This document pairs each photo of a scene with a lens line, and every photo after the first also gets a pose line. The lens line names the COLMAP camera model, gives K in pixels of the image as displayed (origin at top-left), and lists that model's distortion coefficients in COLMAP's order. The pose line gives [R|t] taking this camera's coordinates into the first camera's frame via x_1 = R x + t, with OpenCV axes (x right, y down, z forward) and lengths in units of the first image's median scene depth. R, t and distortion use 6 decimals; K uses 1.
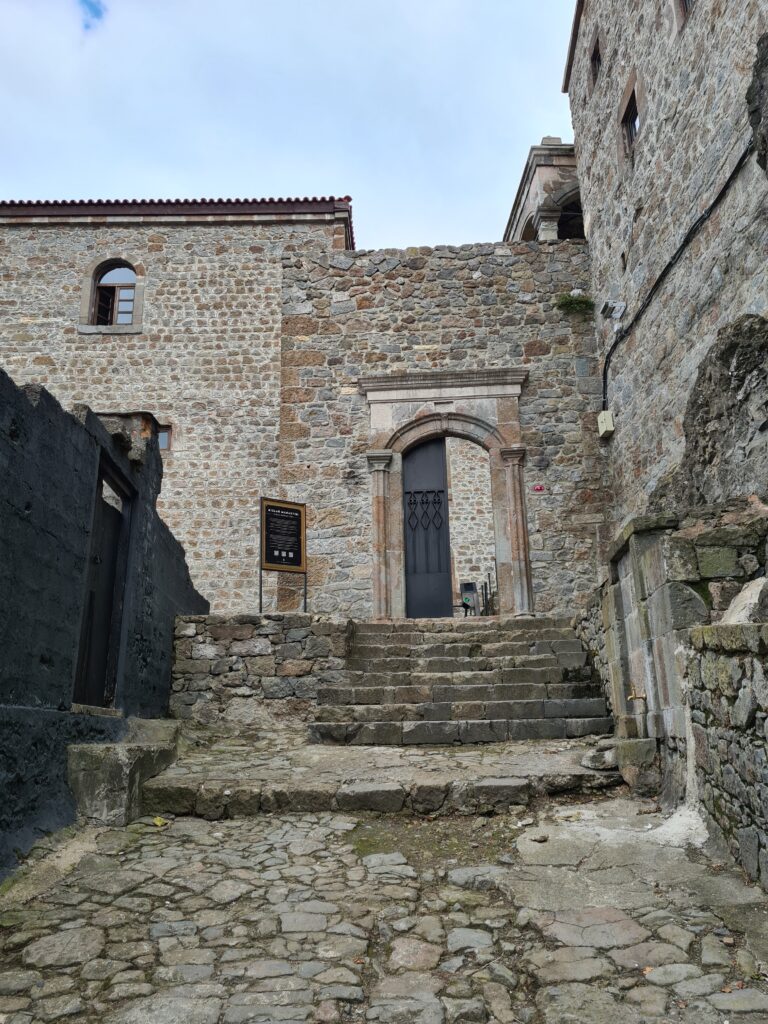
lens RADIAL K [[770.1, 0, 384.0], [0, 770.1, 512.0], [0, 0, 1]] dist [0.044915, 0.001059]
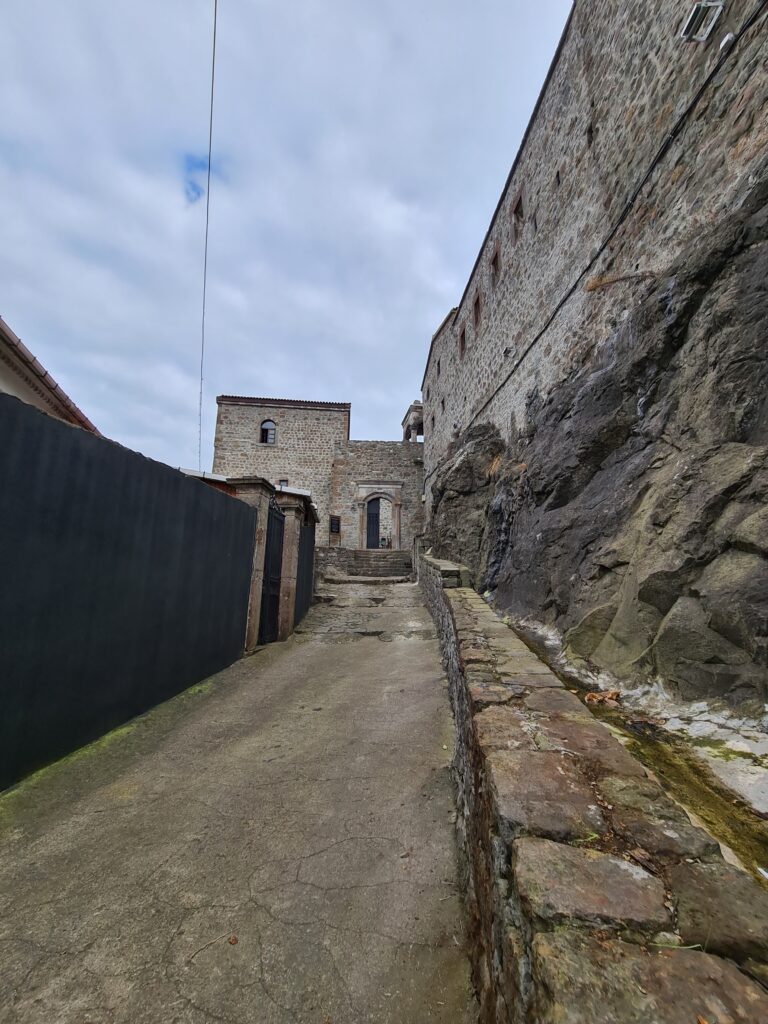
lens RADIAL K [[417.4, 0, 384.5], [0, 417.4, 507.3], [0, 0, 1]] dist [-0.003207, -0.000361]
pose [[0.991841, 0.055394, 0.114818, -0.118633], [-0.060869, 0.997143, 0.044734, -0.144444], [-0.112012, -0.051358, 0.992379, -0.919342]]
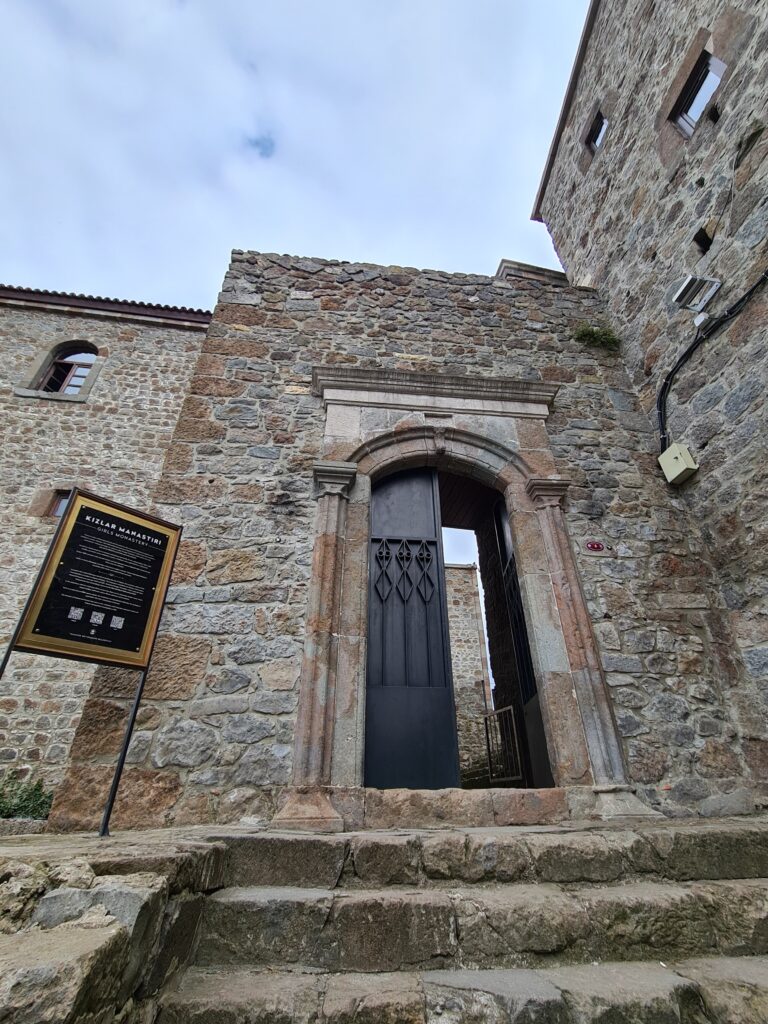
lens RADIAL K [[473.1, 0, 388.8], [0, 473.1, 507.4], [0, 0, 1]] dist [-0.003624, -0.000432]
pose [[0.987020, 0.102360, 0.123747, -0.007196], [-0.061624, 0.952966, -0.296747, 0.057998], [-0.148302, 0.285270, 0.946904, 0.642393]]
